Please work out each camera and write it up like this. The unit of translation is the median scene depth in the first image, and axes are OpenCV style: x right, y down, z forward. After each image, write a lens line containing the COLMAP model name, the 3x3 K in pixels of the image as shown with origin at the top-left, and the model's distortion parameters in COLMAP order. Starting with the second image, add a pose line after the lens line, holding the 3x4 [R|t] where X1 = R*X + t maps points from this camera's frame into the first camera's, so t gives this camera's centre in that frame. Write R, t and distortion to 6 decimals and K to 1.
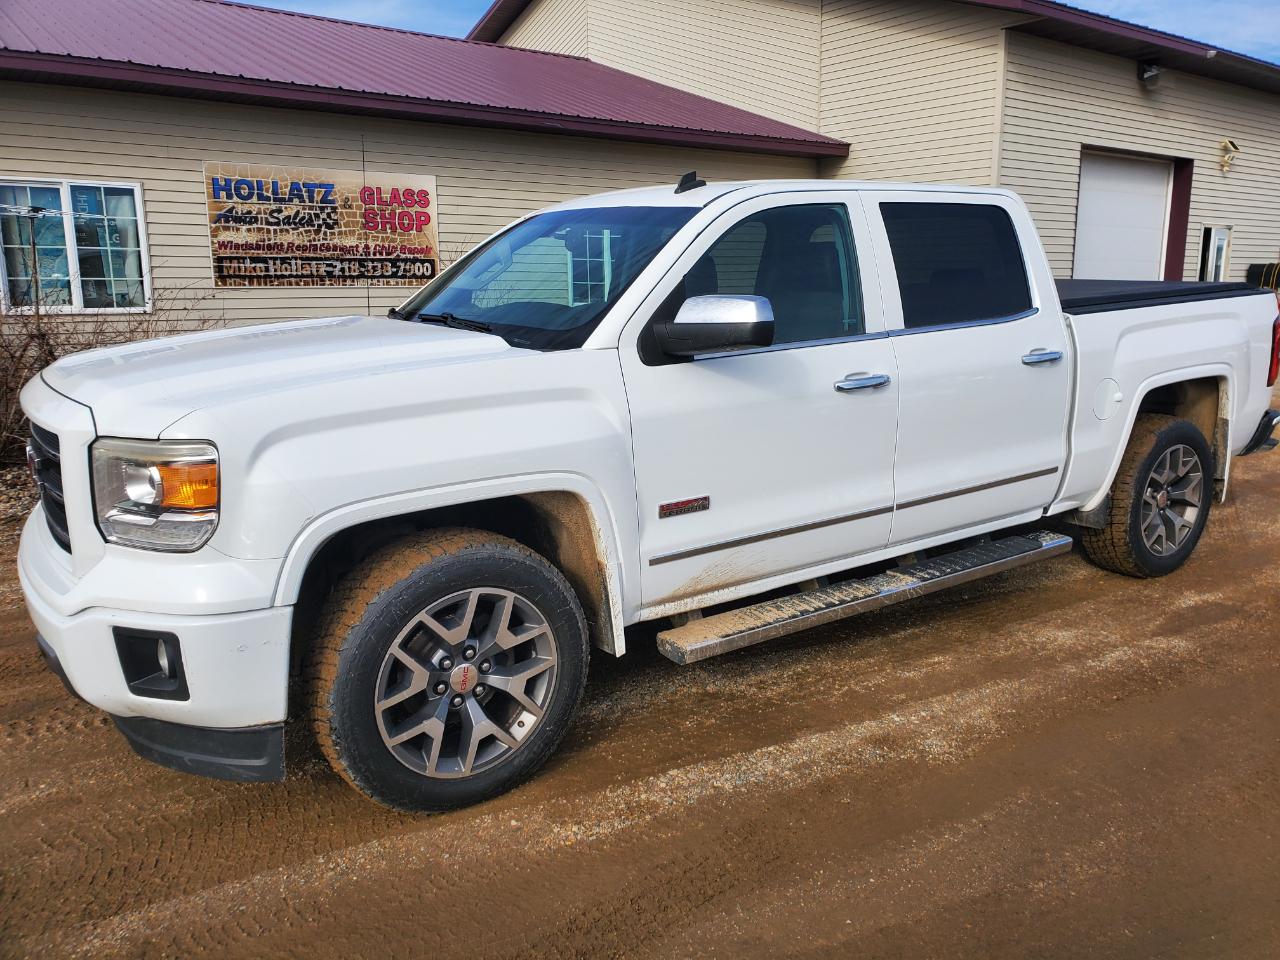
lens RADIAL K [[1019.0, 0, 648.4], [0, 1019.0, 460.5], [0, 0, 1]] dist [-0.030357, 0.072339]
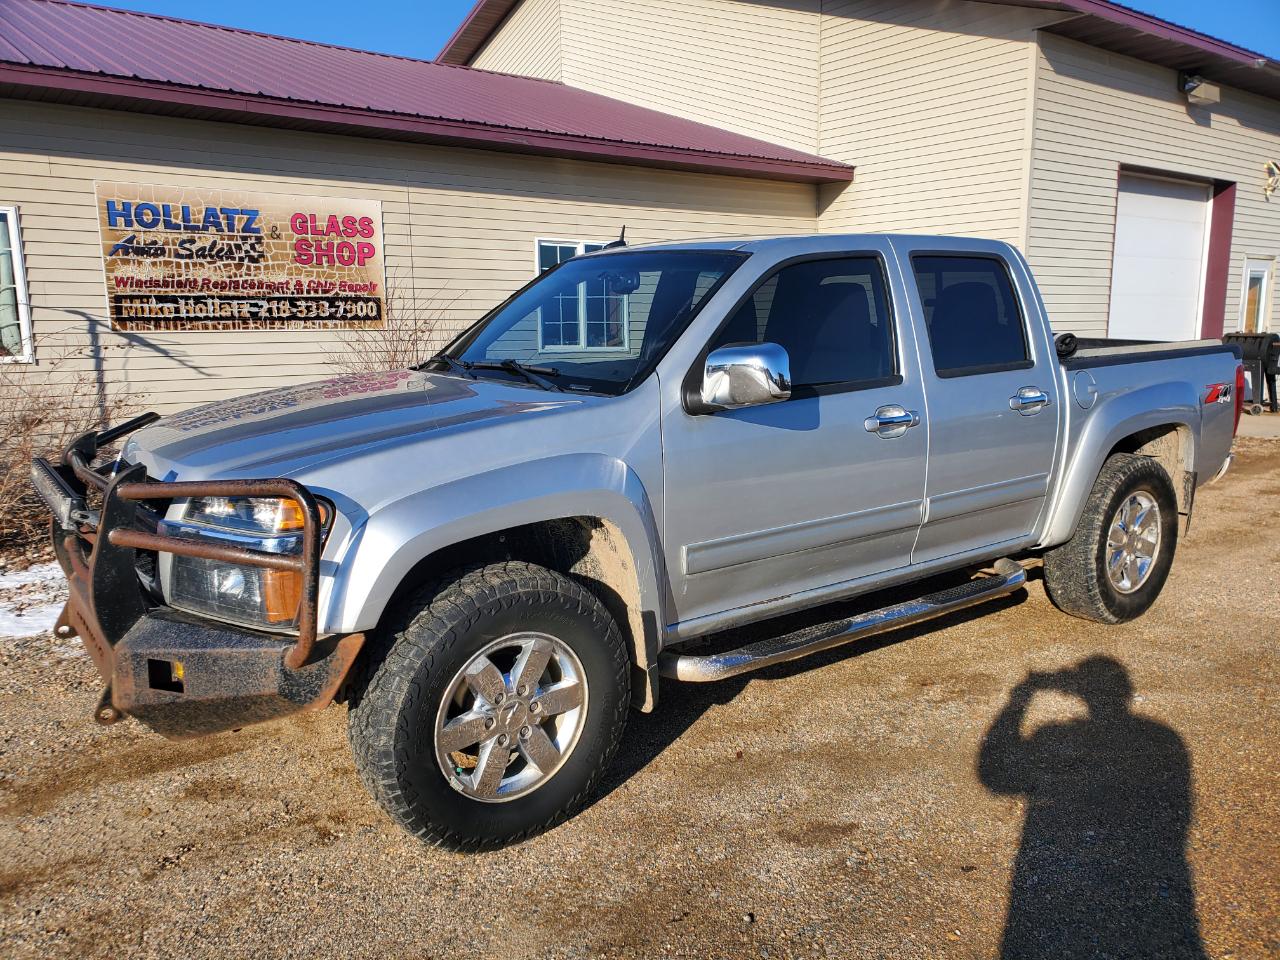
lens RADIAL K [[1019.0, 0, 638.4], [0, 1019.0, 483.9], [0, 0, 1]] dist [-0.030357, 0.072339]
pose [[0.999943, -0.009284, 0.005326, 0.001269], [0.009390, 0.999750, -0.020277, -0.023032], [-0.005136, 0.020326, 0.999780, 0.154995]]
